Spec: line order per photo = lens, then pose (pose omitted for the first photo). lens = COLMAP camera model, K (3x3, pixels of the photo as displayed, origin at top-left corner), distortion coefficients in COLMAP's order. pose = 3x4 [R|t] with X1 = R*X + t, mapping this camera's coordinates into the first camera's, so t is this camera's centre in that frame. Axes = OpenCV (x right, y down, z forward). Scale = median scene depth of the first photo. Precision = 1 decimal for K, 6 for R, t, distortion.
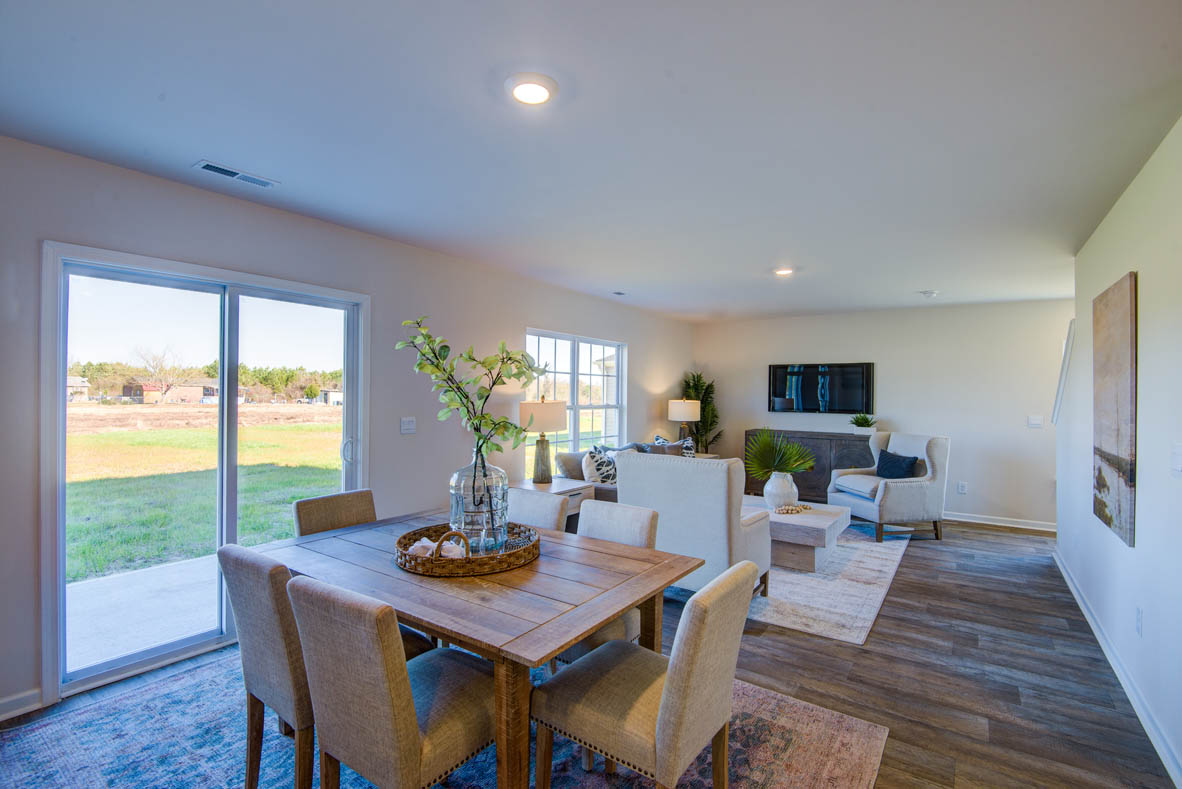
lens RADIAL K [[543.9, 0, 587.7], [0, 543.9, 394.6], [0, 0, 1]] dist [0.011966, -0.017579]
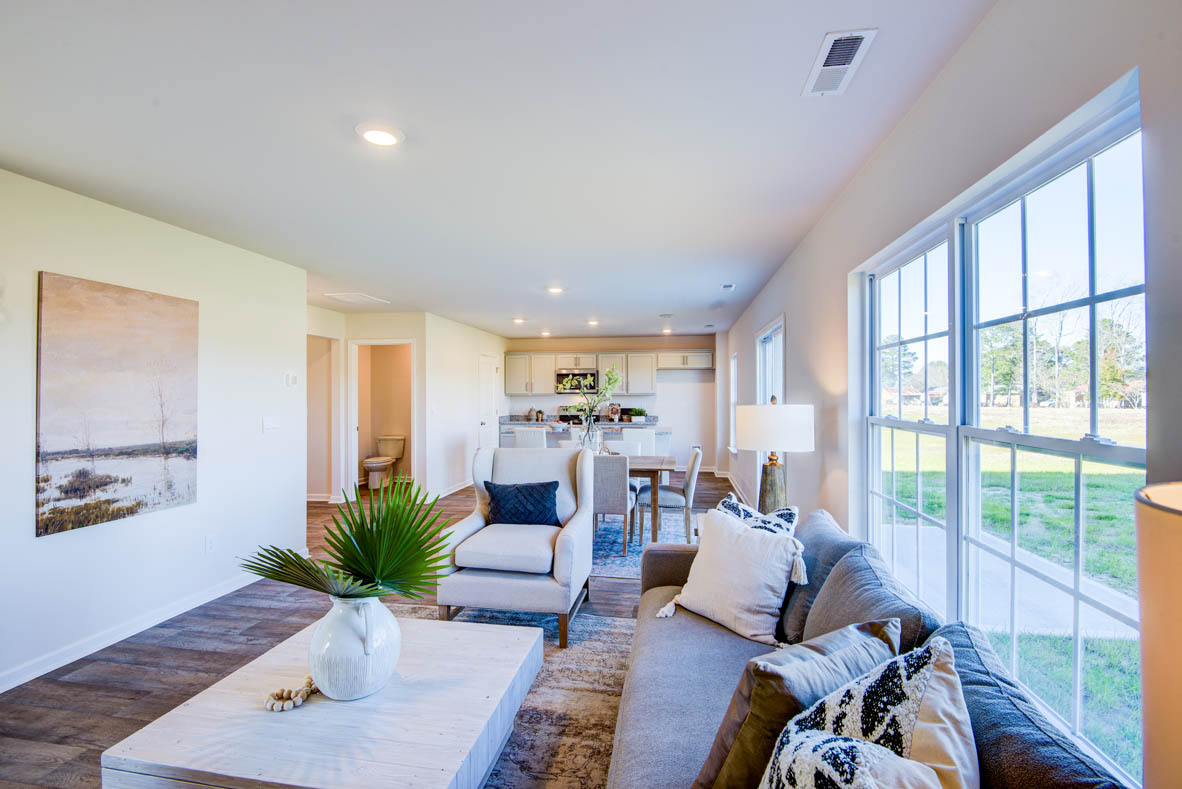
lens RADIAL K [[484.3, 0, 582.1], [0, 484.3, 394.6], [0, 0, 1]] dist [-0.008491, -0.009099]
pose [[-0.901428, -0.010401, -0.432803, 0.519261], [-0.009130, 0.999946, -0.005013, 0.004793], [0.432832, -0.000567, -0.901475, 2.000726]]
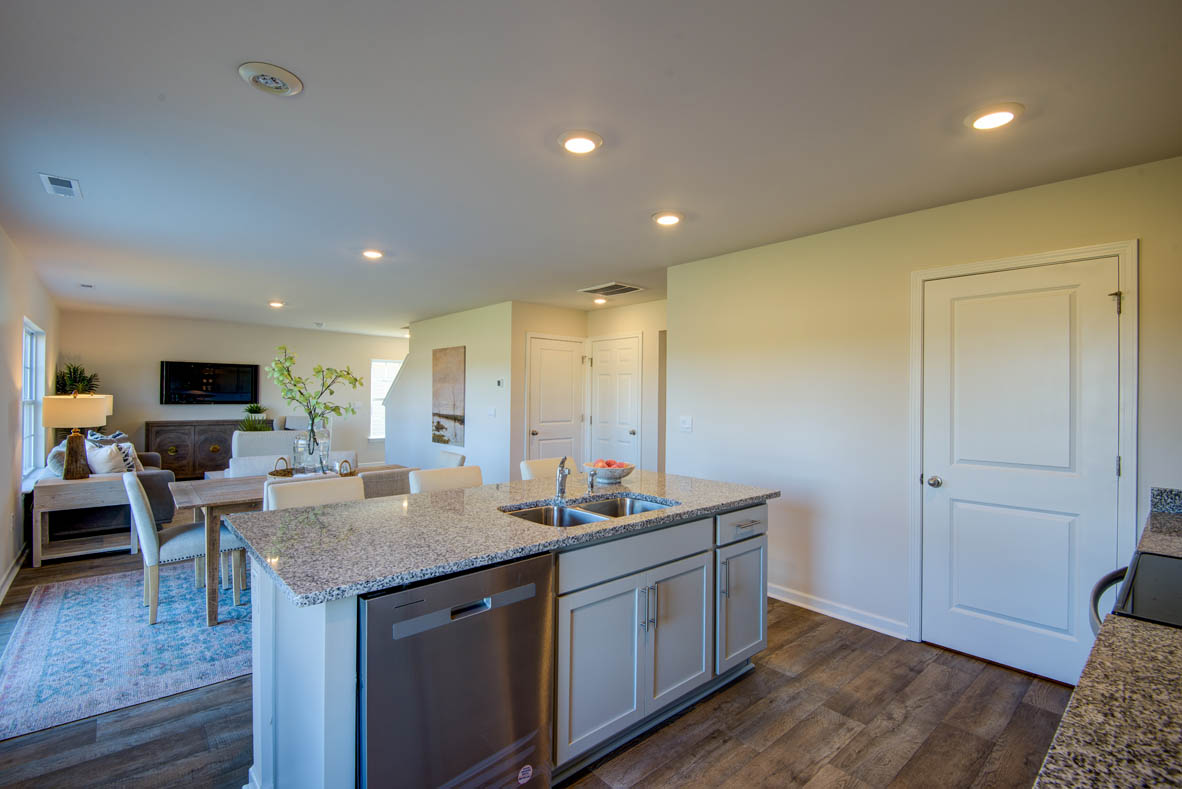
lens RADIAL K [[543.9, 0, 587.7], [0, 543.9, 394.6], [0, 0, 1]] dist [0.011966, -0.017579]
pose [[0.208361, -0.008861, 0.978012, -1.214942], [-0.006774, 0.999922, 0.010502, -0.011599], [-0.978028, -0.008813, 0.208285, -0.134880]]
